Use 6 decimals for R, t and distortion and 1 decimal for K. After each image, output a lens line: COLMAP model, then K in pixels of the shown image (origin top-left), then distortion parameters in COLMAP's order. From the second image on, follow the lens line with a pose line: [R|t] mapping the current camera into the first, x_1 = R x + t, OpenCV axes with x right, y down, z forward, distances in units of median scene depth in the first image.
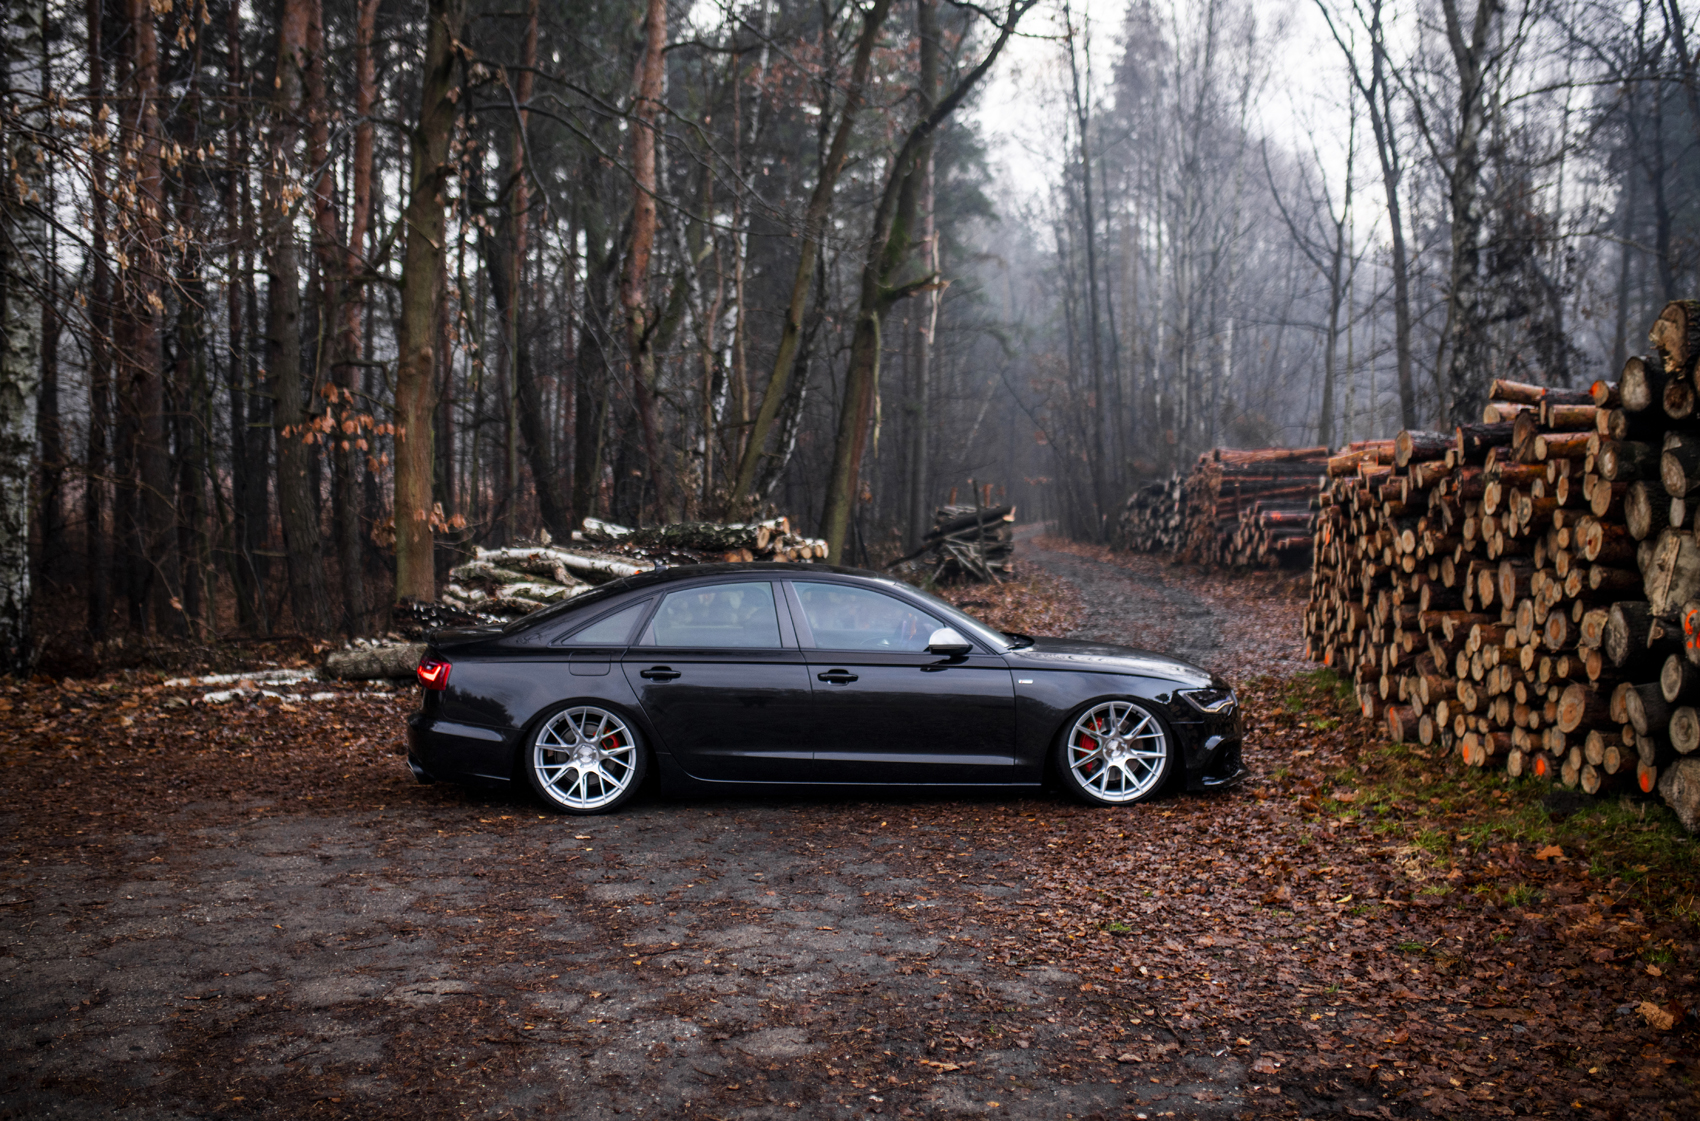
lens RADIAL K [[1675.8, 0, 834.4], [0, 1675.8, 560.4], [0, 0, 1]] dist [-0.071137, 0.106415]
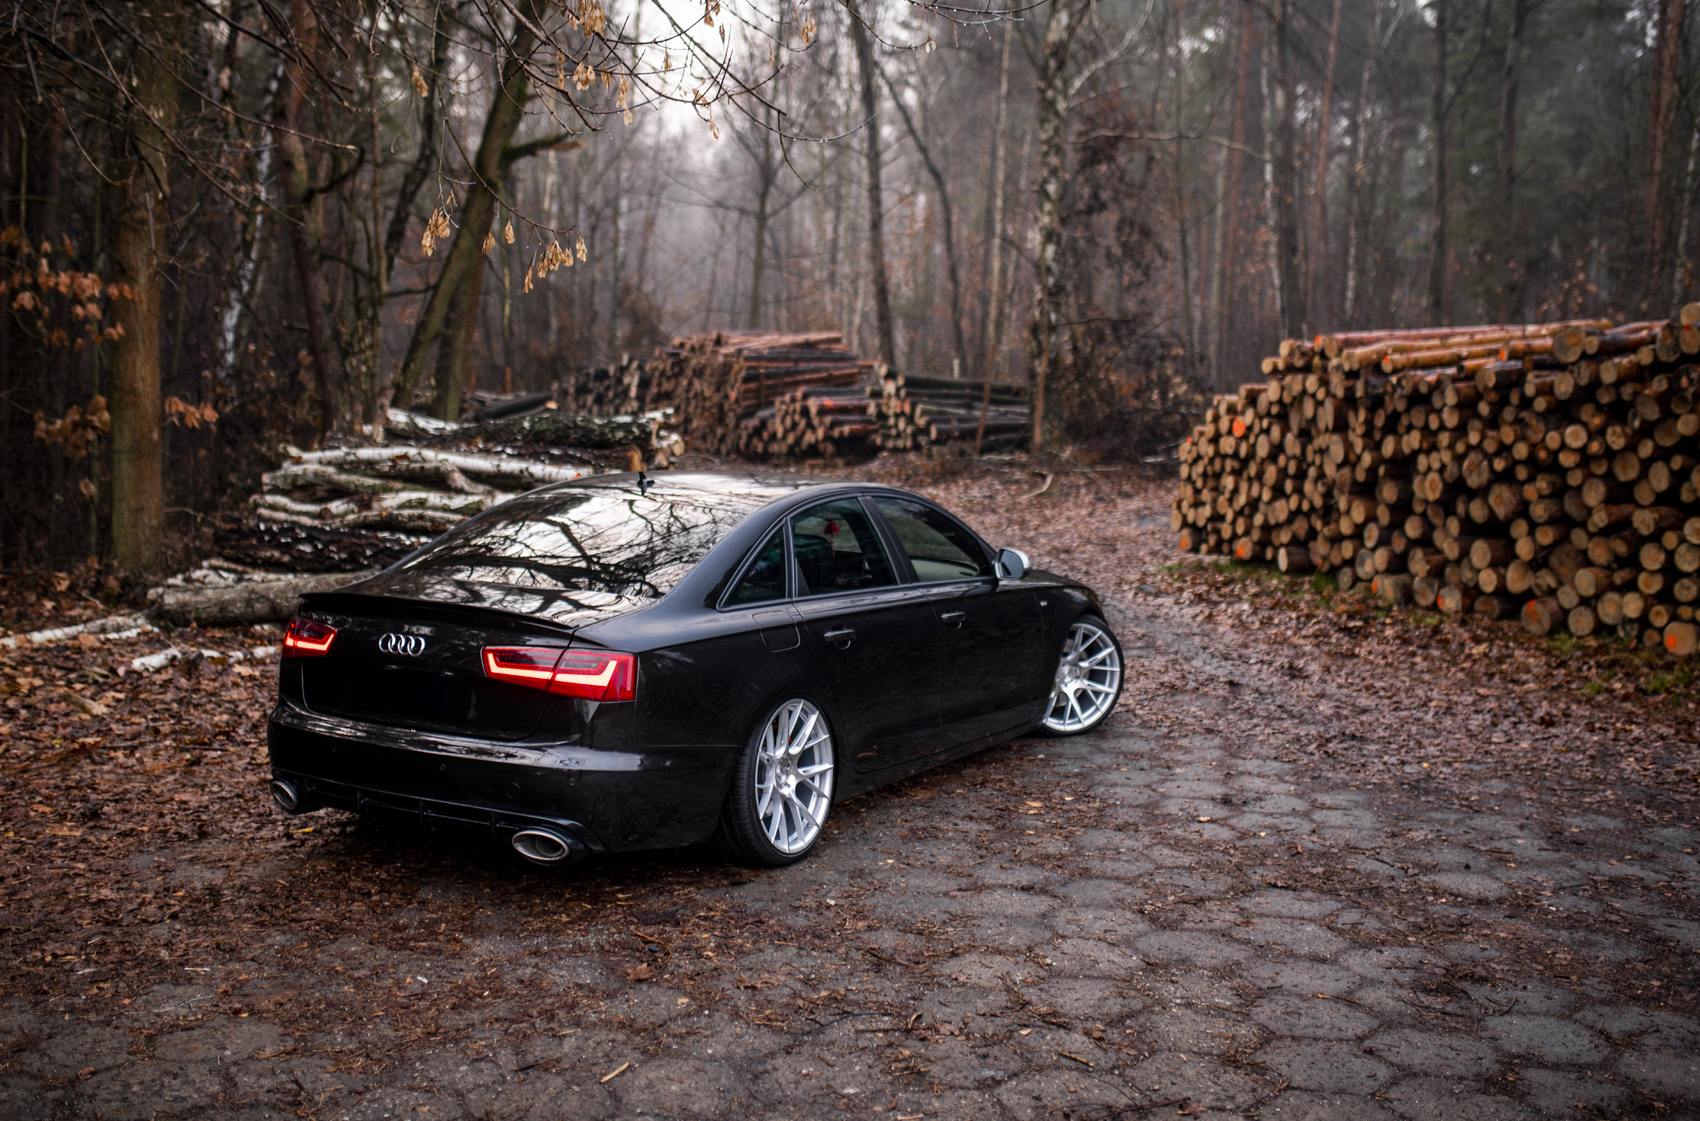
lens RADIAL K [[1692.5, 0, 850.0], [0, 1692.5, 560.5], [0, 0, 1]] dist [-0.068384, 0.118405]
pose [[0.899693, -0.038688, 0.434806, -0.505130], [0.008981, 0.997494, 0.070172, -0.011843], [-0.436431, -0.059228, 0.897786, 0.275804]]
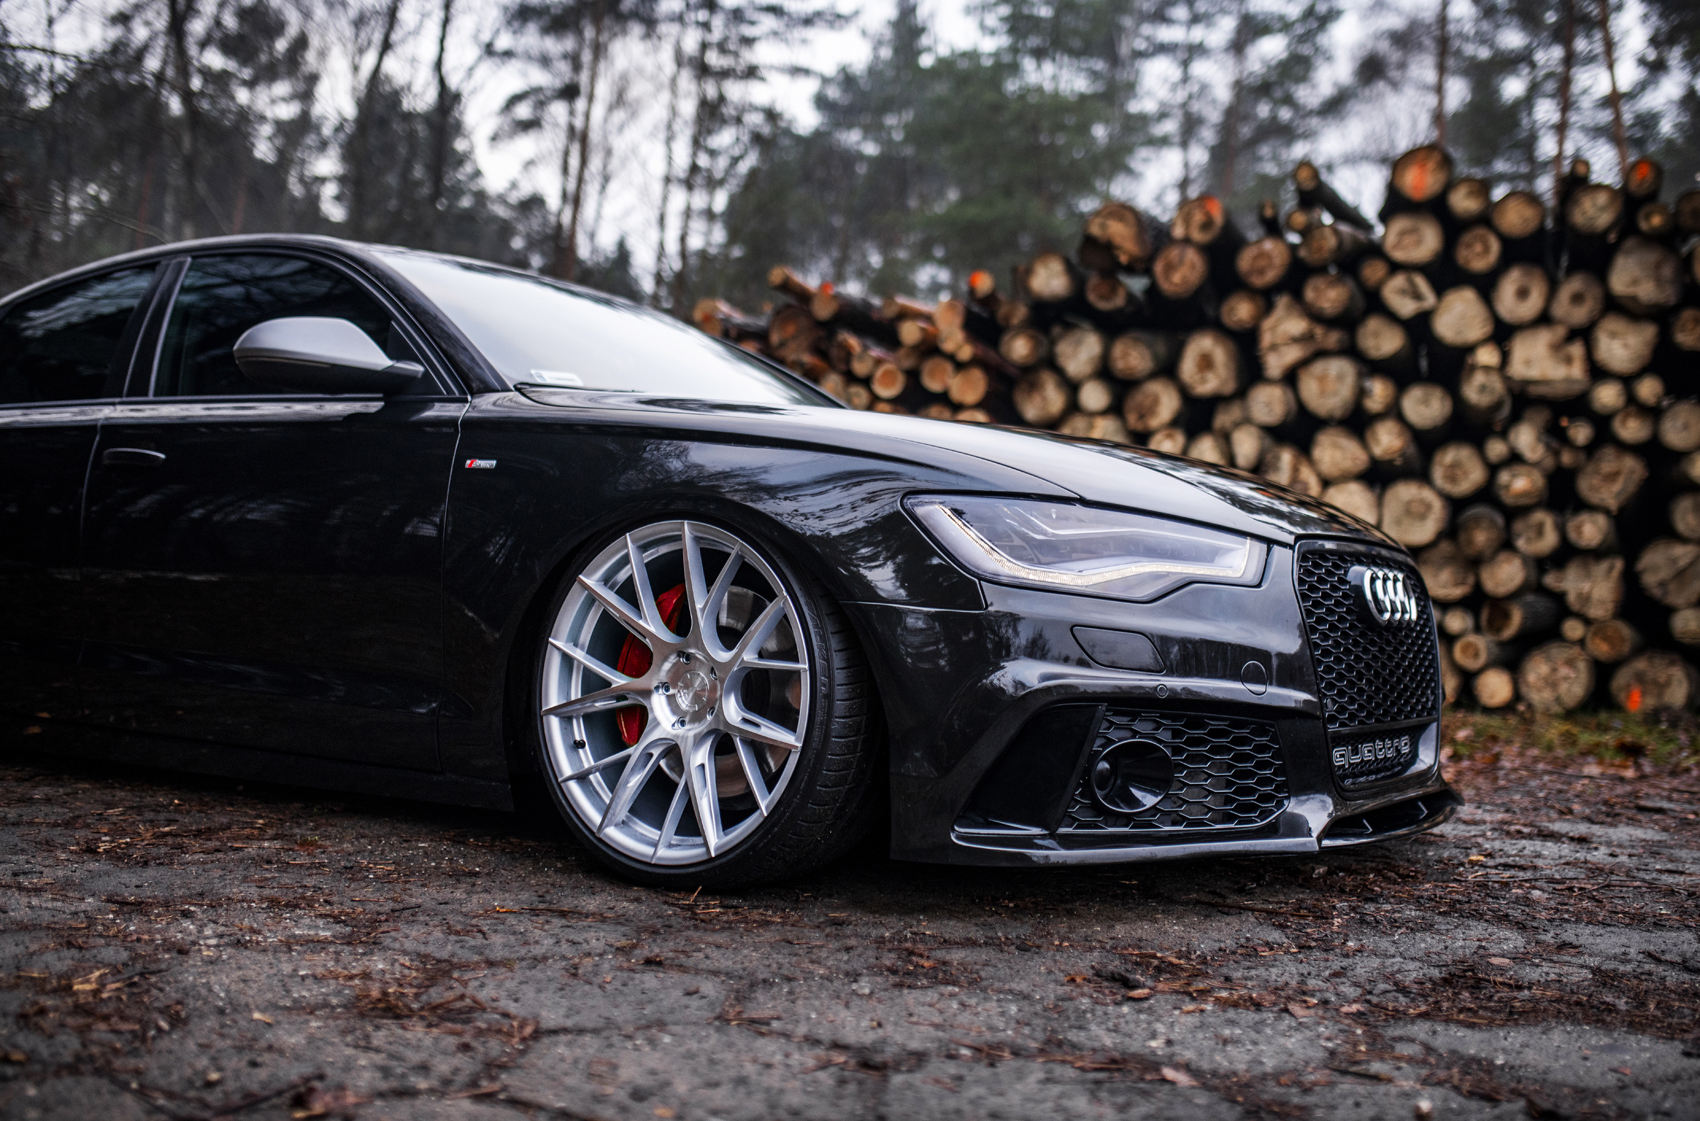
lens RADIAL K [[1677.8, 0, 917.8], [0, 1677.8, 559.0], [0, 0, 1]] dist [-0.020276, 0.006492]
pose [[0.430192, 0.048005, 0.901460, -0.379893], [0.000793, 0.998565, -0.053554, 0.098314], [-0.902737, 0.023753, 0.429537, 0.468357]]
